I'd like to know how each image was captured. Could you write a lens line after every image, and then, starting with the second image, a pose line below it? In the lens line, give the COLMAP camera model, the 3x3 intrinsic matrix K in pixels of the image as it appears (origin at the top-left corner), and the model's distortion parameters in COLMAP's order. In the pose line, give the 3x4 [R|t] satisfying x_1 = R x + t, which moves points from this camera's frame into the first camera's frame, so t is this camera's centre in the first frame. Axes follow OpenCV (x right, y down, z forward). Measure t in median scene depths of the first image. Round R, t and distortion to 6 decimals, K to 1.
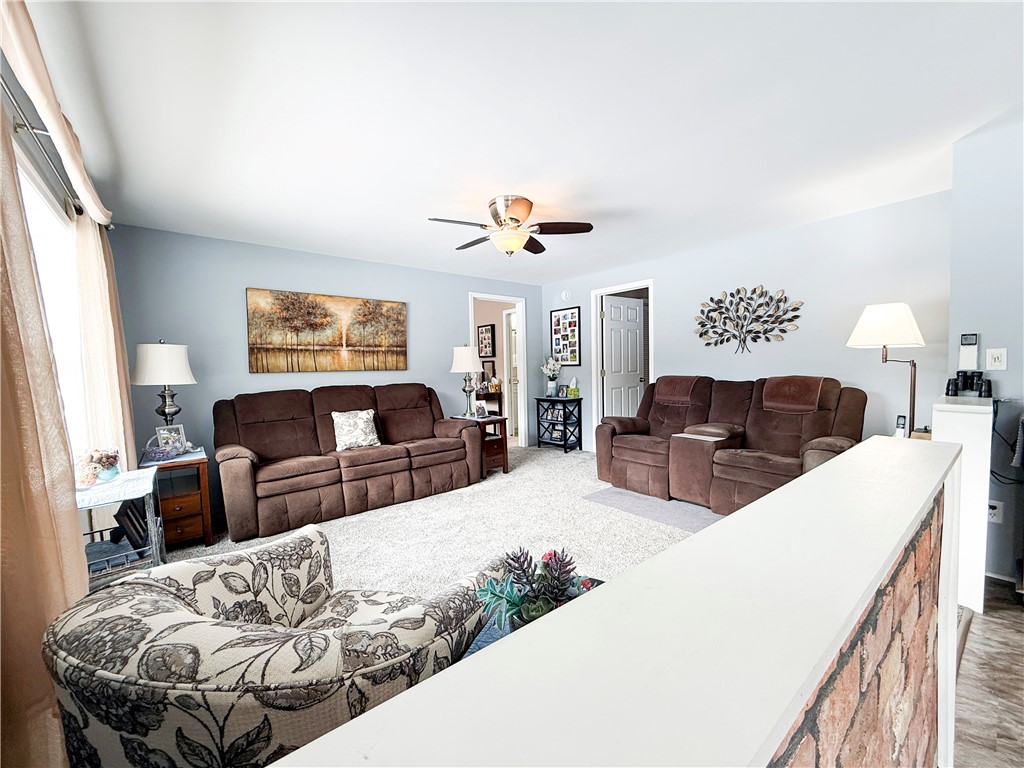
lens RADIAL K [[407.9, 0, 509.0], [0, 407.9, 383.7], [0, 0, 1]] dist [-0.000157, 0.000233]
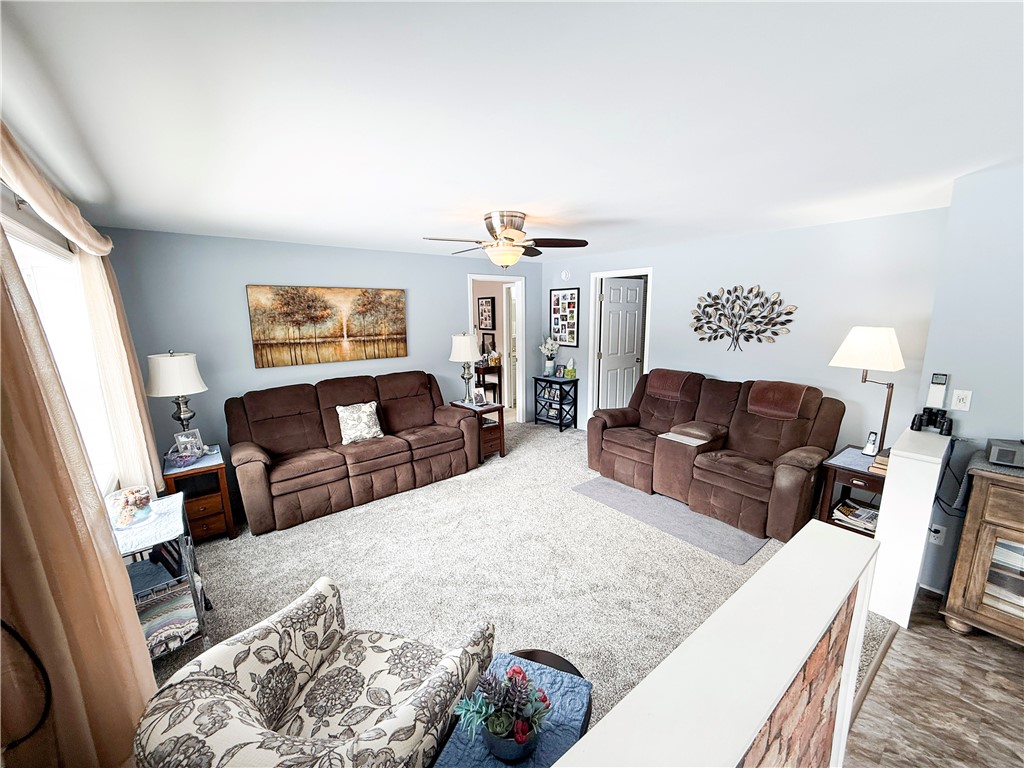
lens RADIAL K [[407.9, 0, 509.0], [0, 407.9, 383.7], [0, 0, 1]] dist [-0.000157, 0.000233]
pose [[0.999907, 0.011119, -0.007908, 0.019078], [-0.009927, 0.990463, 0.137423, -0.141799], [0.009361, -0.137332, 0.990481, -0.030596]]
